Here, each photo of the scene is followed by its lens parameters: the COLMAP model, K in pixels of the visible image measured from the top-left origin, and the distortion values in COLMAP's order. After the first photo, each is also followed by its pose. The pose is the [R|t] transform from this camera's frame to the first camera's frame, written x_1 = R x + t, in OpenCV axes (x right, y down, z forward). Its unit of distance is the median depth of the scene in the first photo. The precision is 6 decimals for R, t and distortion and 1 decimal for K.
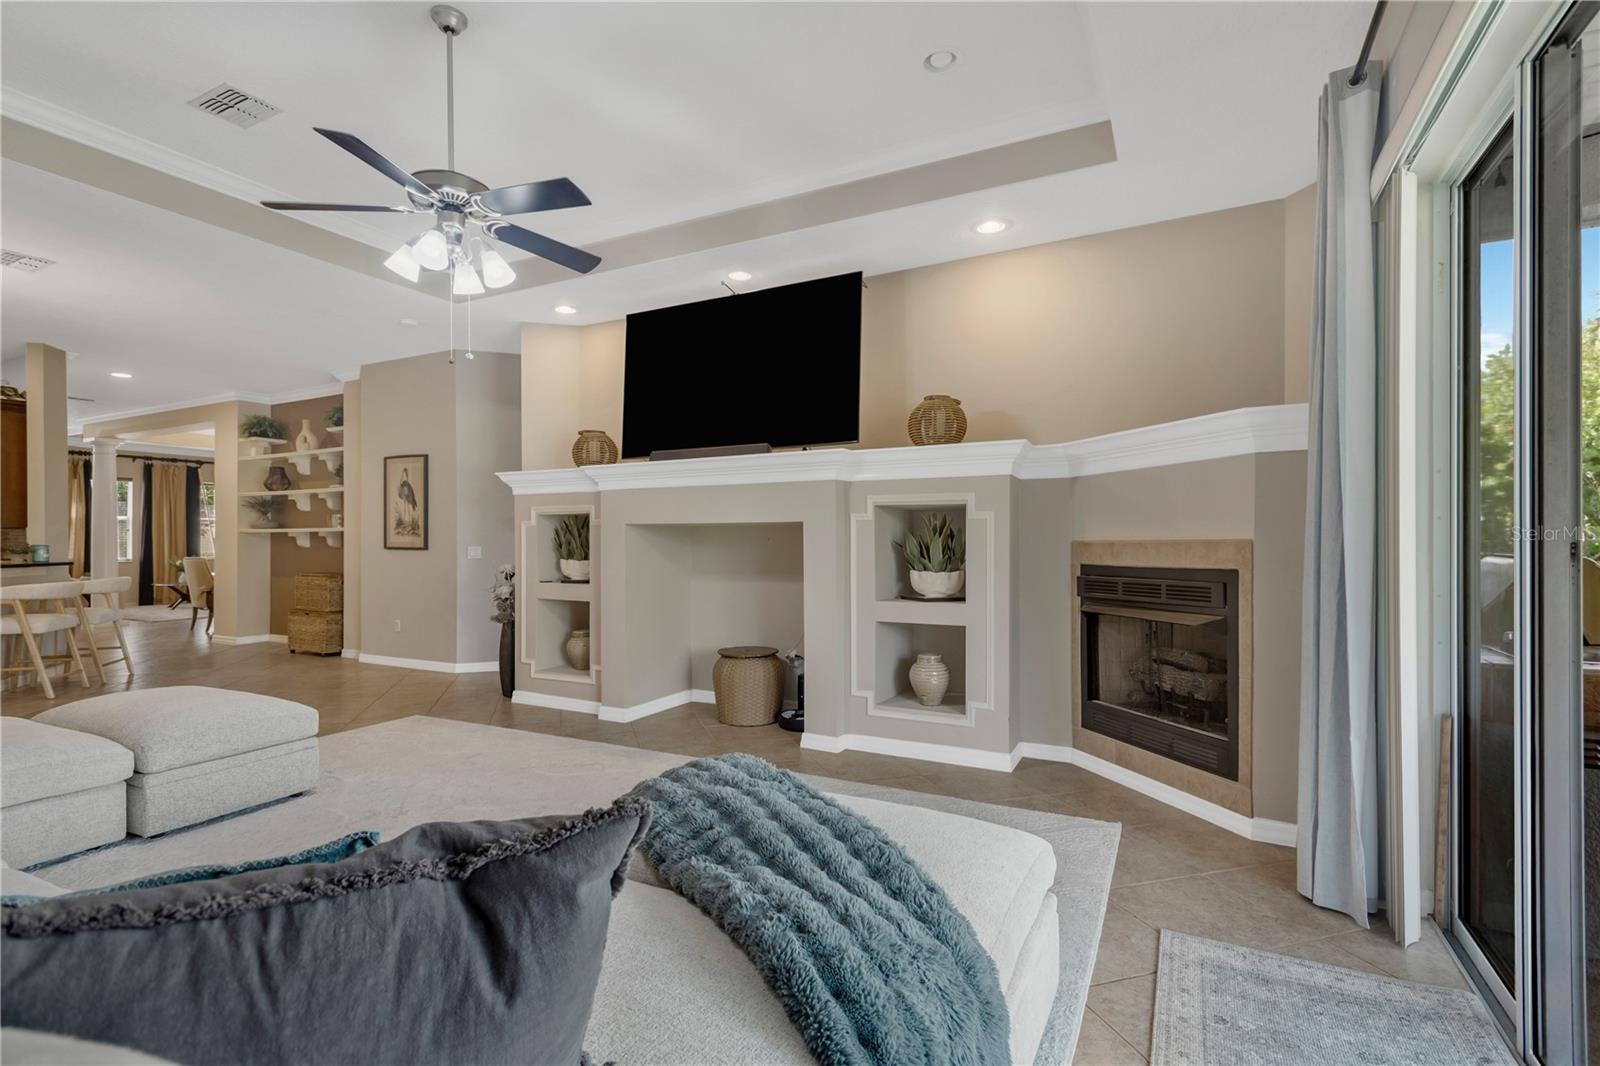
lens RADIAL K [[771.2, 0, 800.0], [0, 771.2, 533.0], [0, 0, 1]] dist [0.003903, 0.000731]
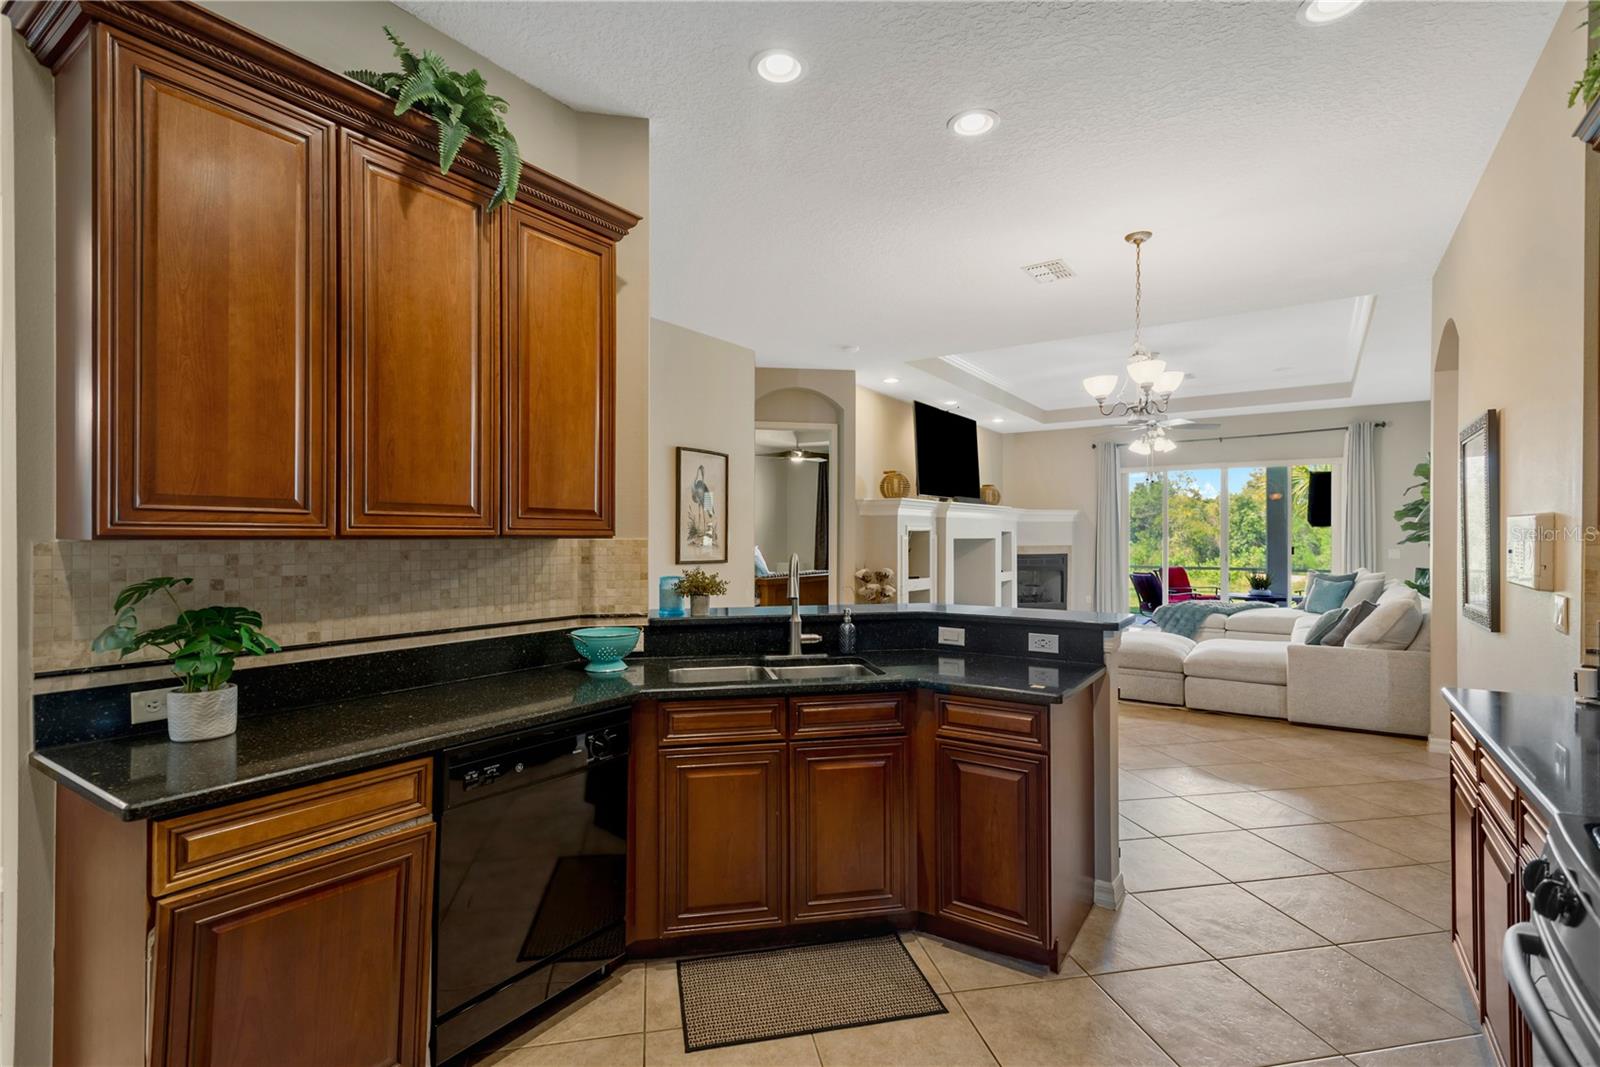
lens RADIAL K [[747.0, 0, 800.0], [0, 747.0, 533.5], [0, 0, 1]] dist [0.004731, 0.001204]
pose [[0.102332, 0.015419, 0.994631, -1.317747], [0.003438, 0.999868, -0.015854, 0.002083], [-0.994744, 0.005042, 0.102265, 0.825971]]
